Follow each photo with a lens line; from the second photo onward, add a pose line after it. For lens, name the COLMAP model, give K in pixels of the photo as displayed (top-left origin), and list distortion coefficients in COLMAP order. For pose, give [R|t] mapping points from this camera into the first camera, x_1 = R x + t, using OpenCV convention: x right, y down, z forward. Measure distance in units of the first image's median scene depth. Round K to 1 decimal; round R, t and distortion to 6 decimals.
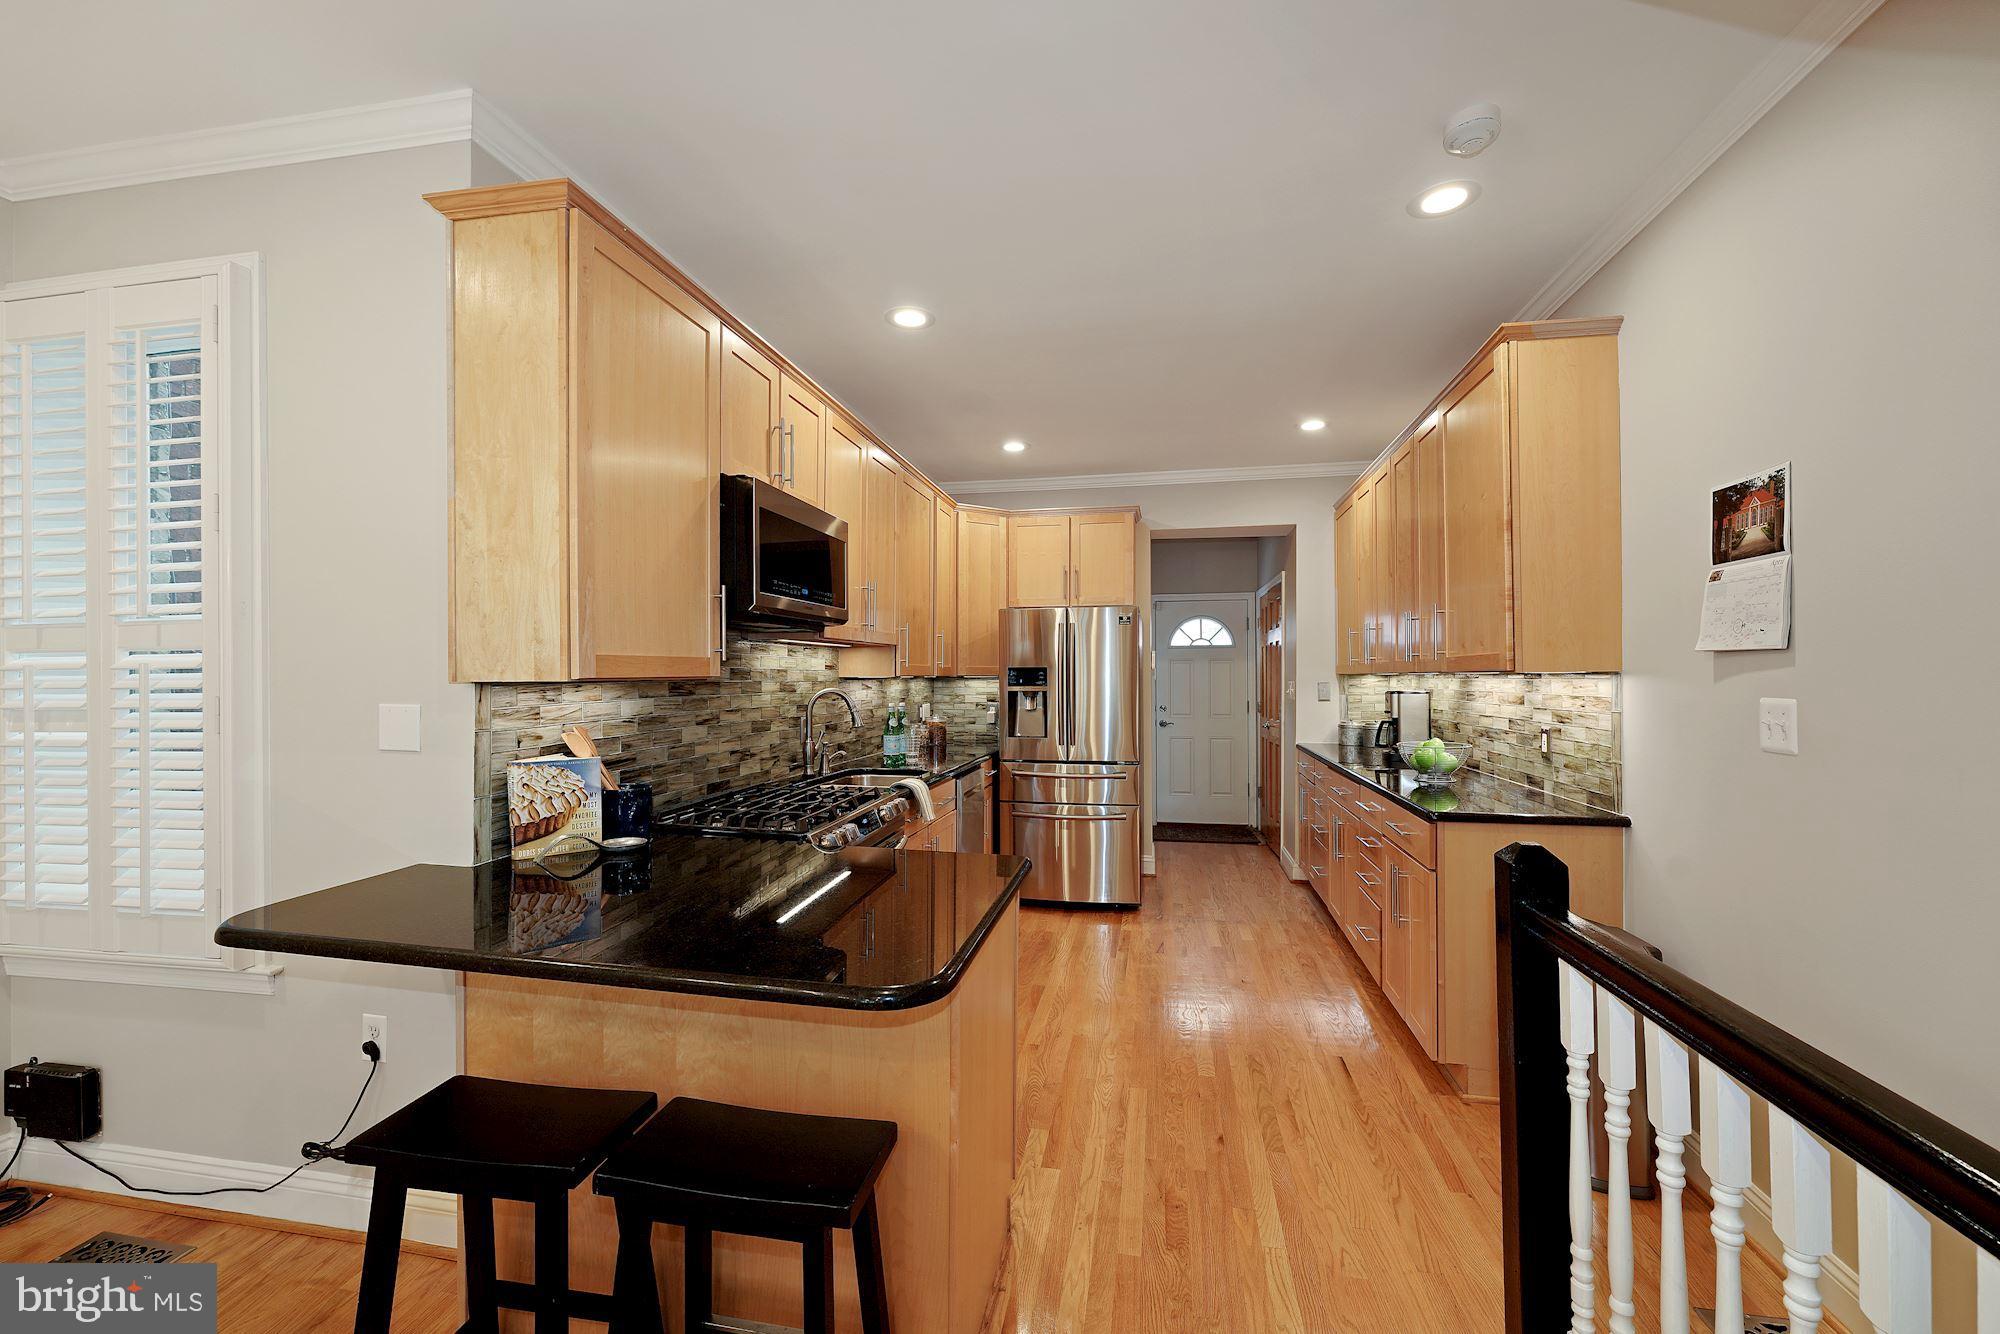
lens RADIAL K [[821.1, 0, 1020.4], [0, 821.1, 665.6], [0, 0, 1]] dist [-0.013962, -0.000666]
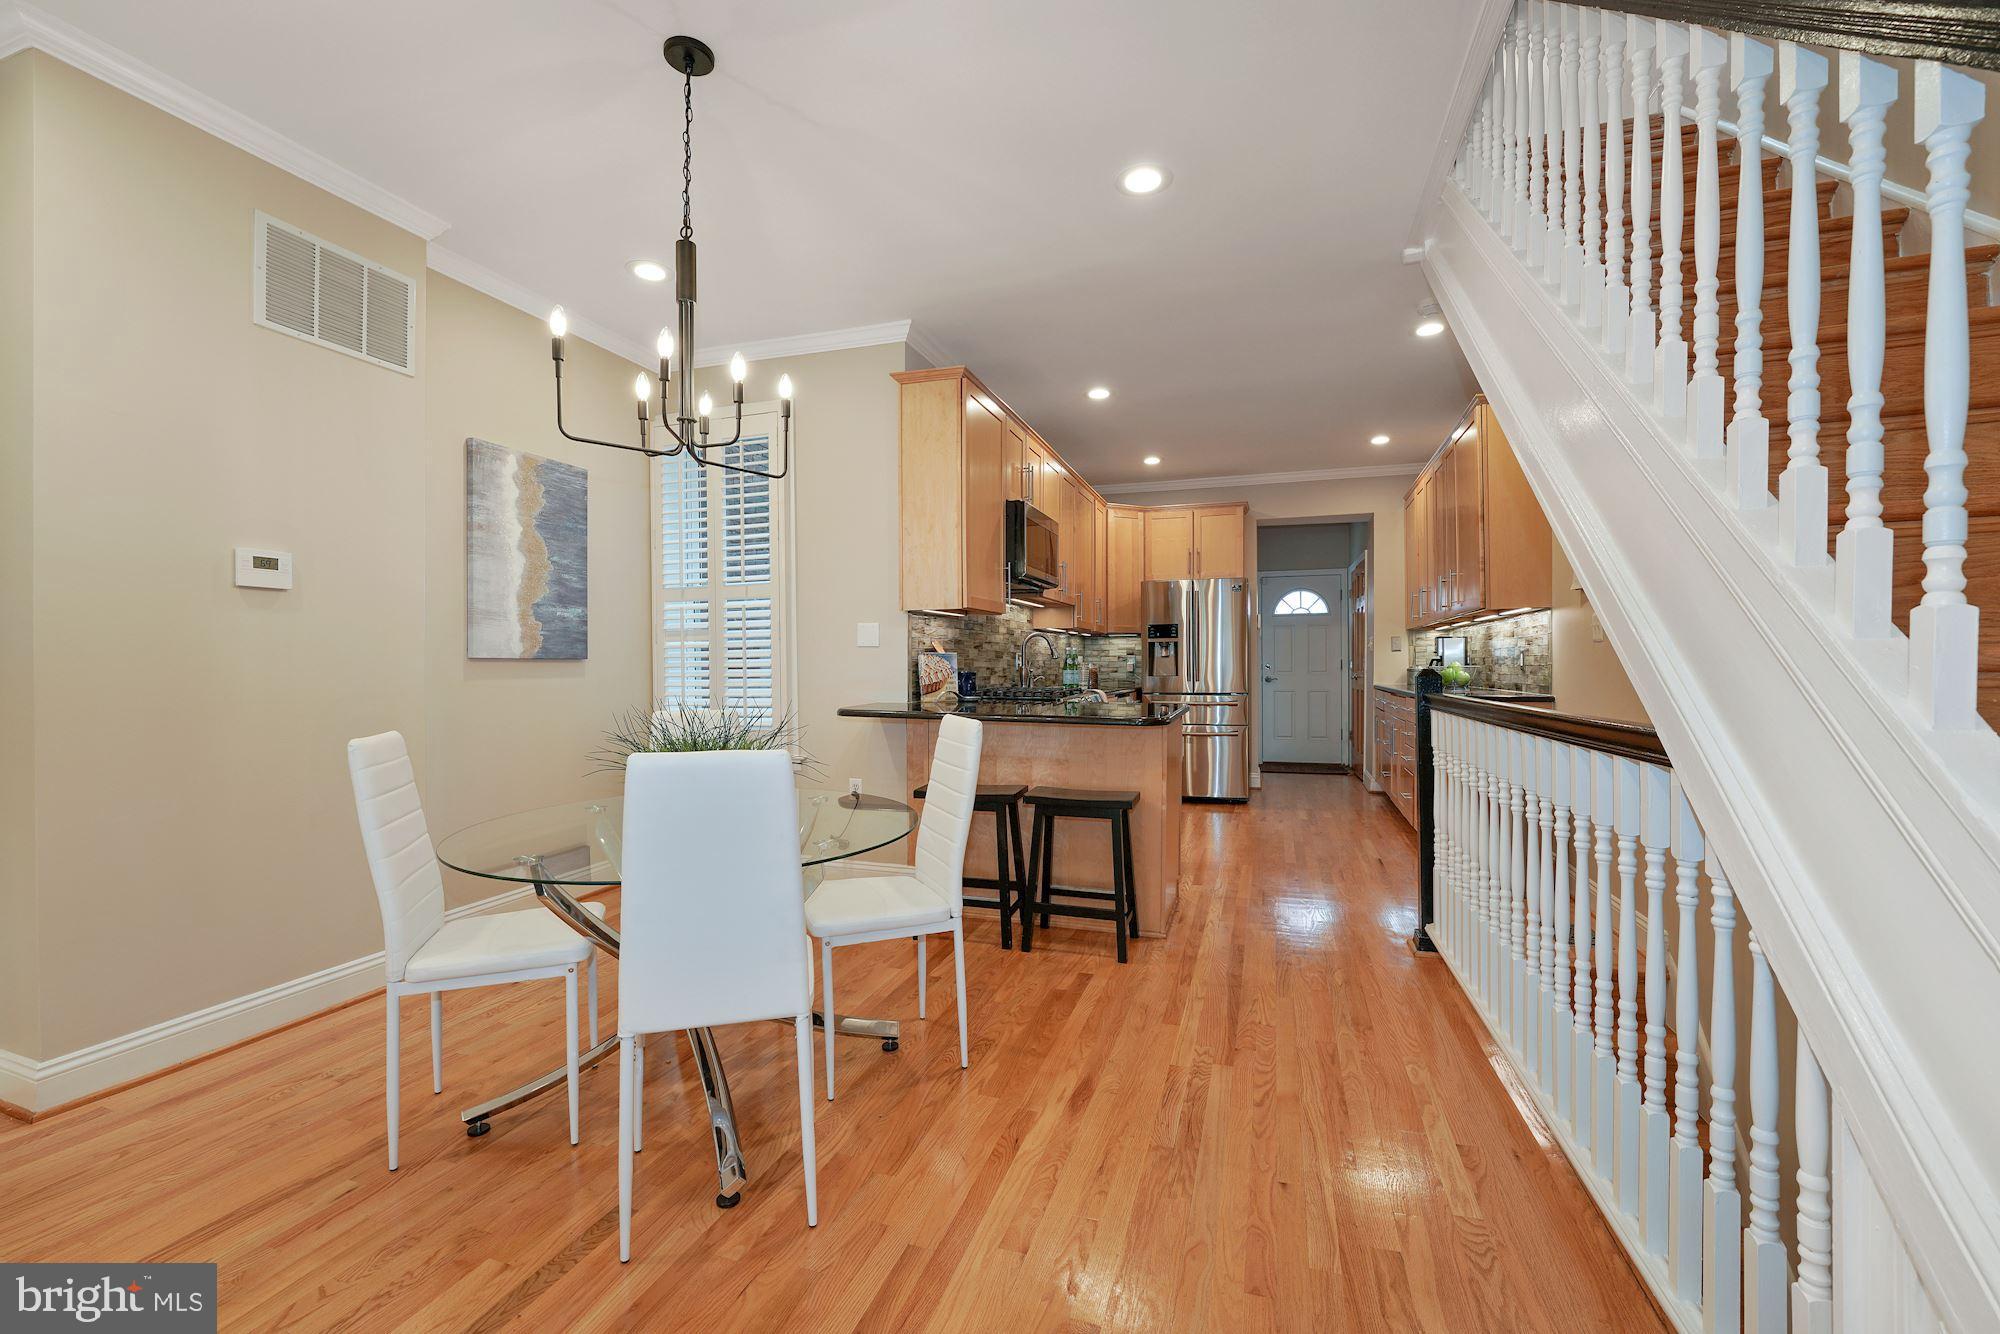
lens RADIAL K [[821.1, 0, 1003.3], [0, 821.1, 667.6], [0, 0, 1]] dist [-0.013962, -0.000666]
pose [[0.989431, 0.001853, -0.144993, -0.058790], [0.000958, 0.999813, 0.019312, 0.050257], [0.145002, -0.019246, 0.989244, -0.406340]]
